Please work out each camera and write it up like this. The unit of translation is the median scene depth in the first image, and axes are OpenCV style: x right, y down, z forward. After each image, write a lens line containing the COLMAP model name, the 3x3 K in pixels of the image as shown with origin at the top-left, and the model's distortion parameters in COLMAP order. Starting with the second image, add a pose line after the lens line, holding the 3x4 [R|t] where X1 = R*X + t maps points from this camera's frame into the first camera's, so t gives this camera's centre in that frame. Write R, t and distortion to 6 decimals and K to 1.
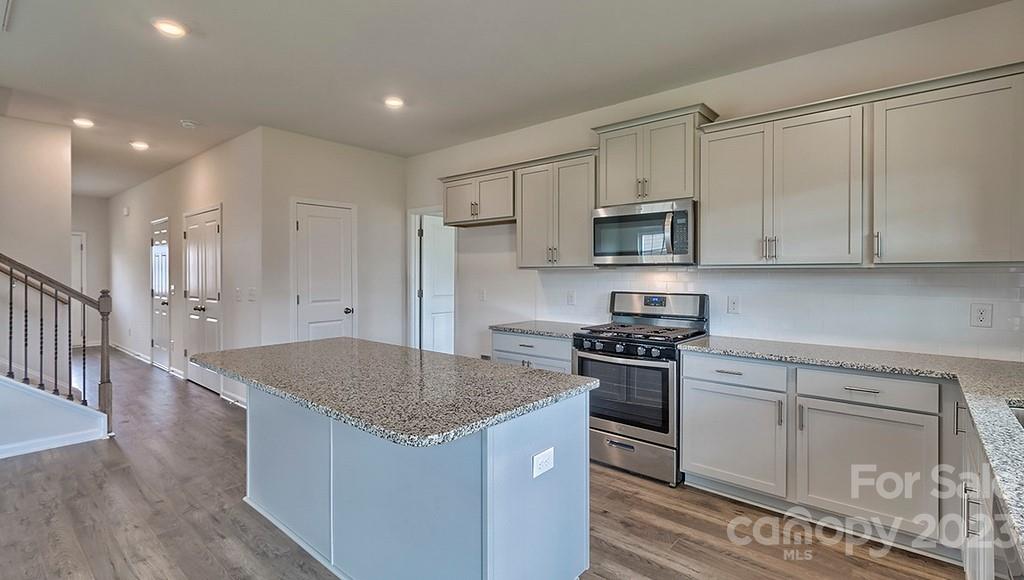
lens RADIAL K [[471.5, 0, 507.8], [0, 471.5, 275.3], [0, 0, 1]] dist [0.002450, 0.000566]
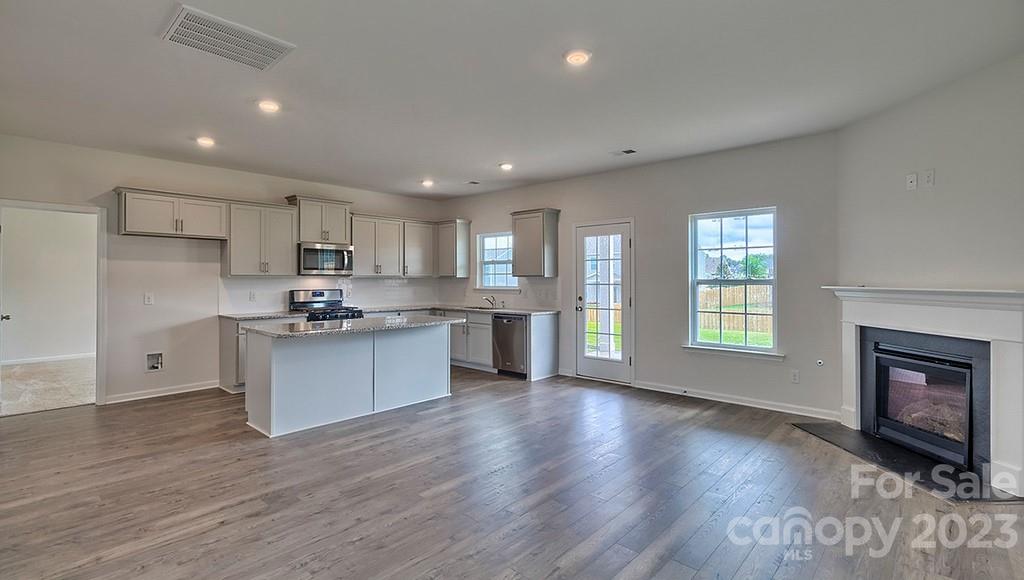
lens RADIAL K [[471.5, 0, 507.8], [0, 471.5, 275.3], [0, 0, 1]] dist [0.002450, 0.000566]
pose [[0.015139, 0.014313, 0.999783, -1.618162], [0.007371, 0.999869, -0.014426, 0.012236], [-0.999858, 0.007588, 0.015032, 0.216222]]
